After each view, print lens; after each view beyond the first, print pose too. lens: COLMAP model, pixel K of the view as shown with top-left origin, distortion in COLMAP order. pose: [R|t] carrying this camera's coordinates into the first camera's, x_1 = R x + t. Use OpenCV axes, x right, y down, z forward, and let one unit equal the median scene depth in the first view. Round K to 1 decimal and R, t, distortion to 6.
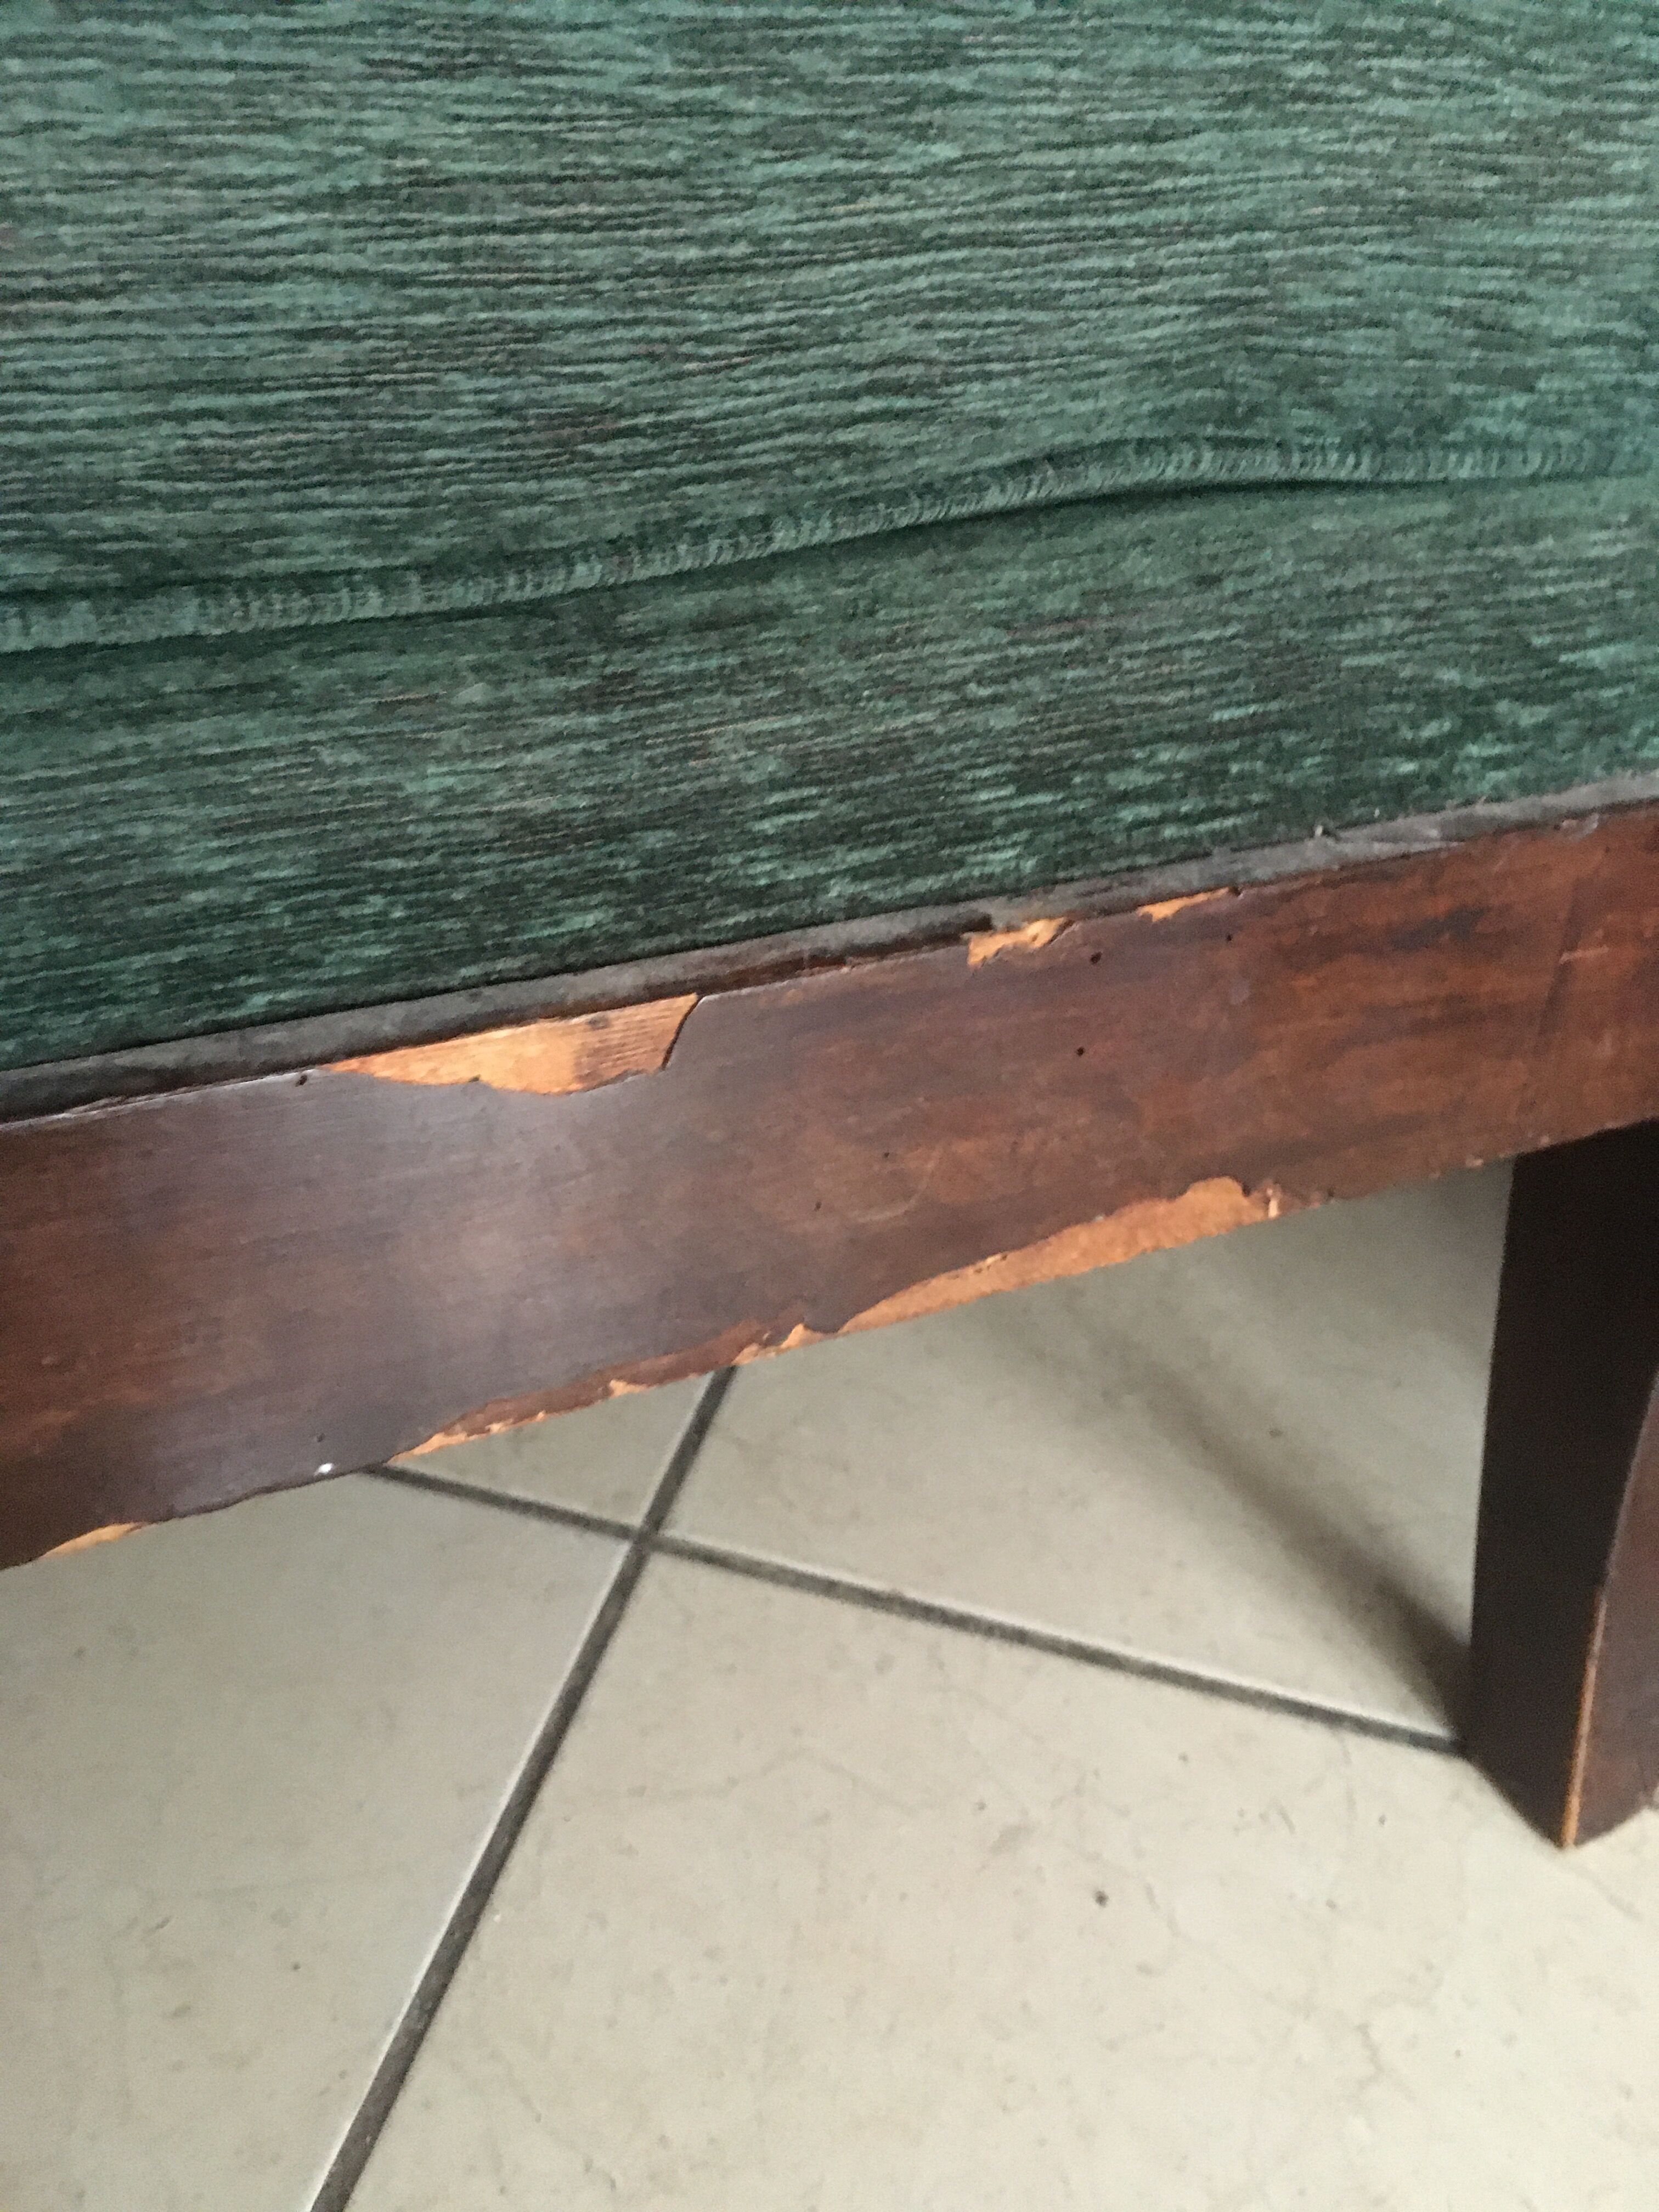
lens RADIAL K [[1929.4, 0, 829.5], [0, 1929.4, 1106.0], [0, 0, 1]] dist [0.070355, -0.125143]
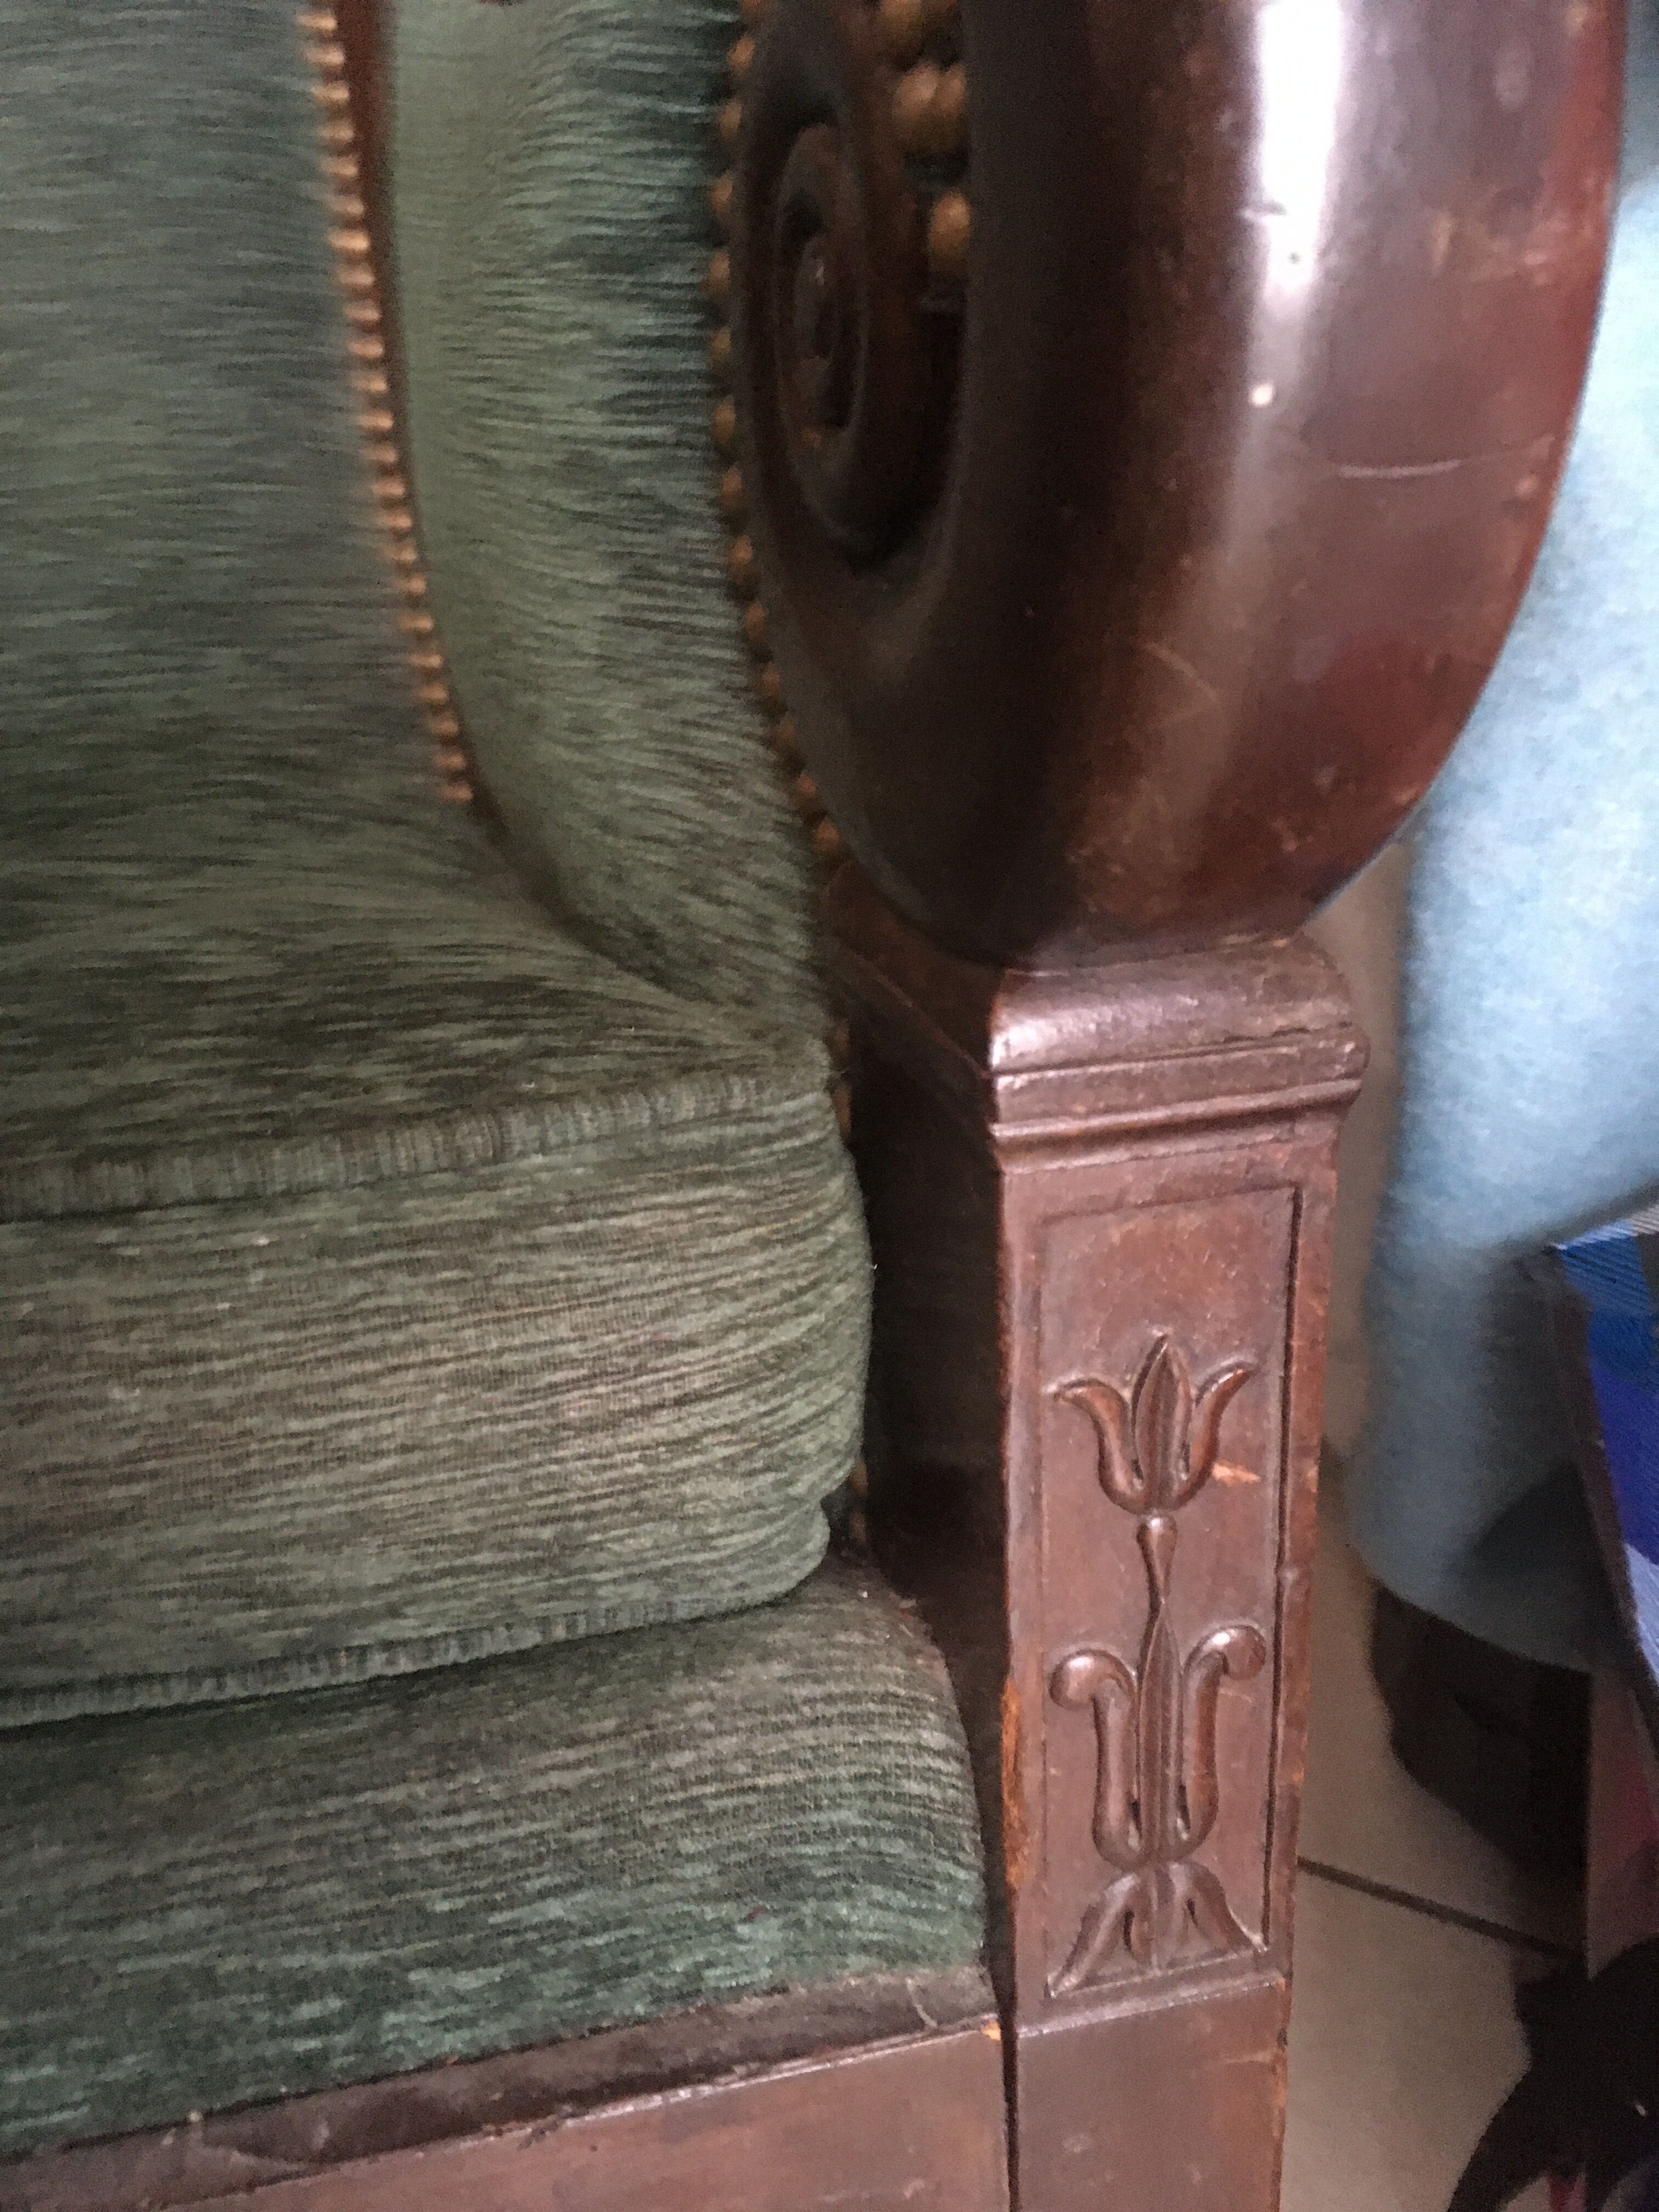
lens RADIAL K [[1929.4, 0, 829.5], [0, 1929.4, 1106.0], [0, 0, 1]] dist [0.070355, -0.125143]
pose [[0.970601, -0.001696, -0.240689, 0.749884], [-0.040585, 0.984504, -0.170600, -0.456129], [0.237249, 0.175353, 0.955492, 0.216188]]
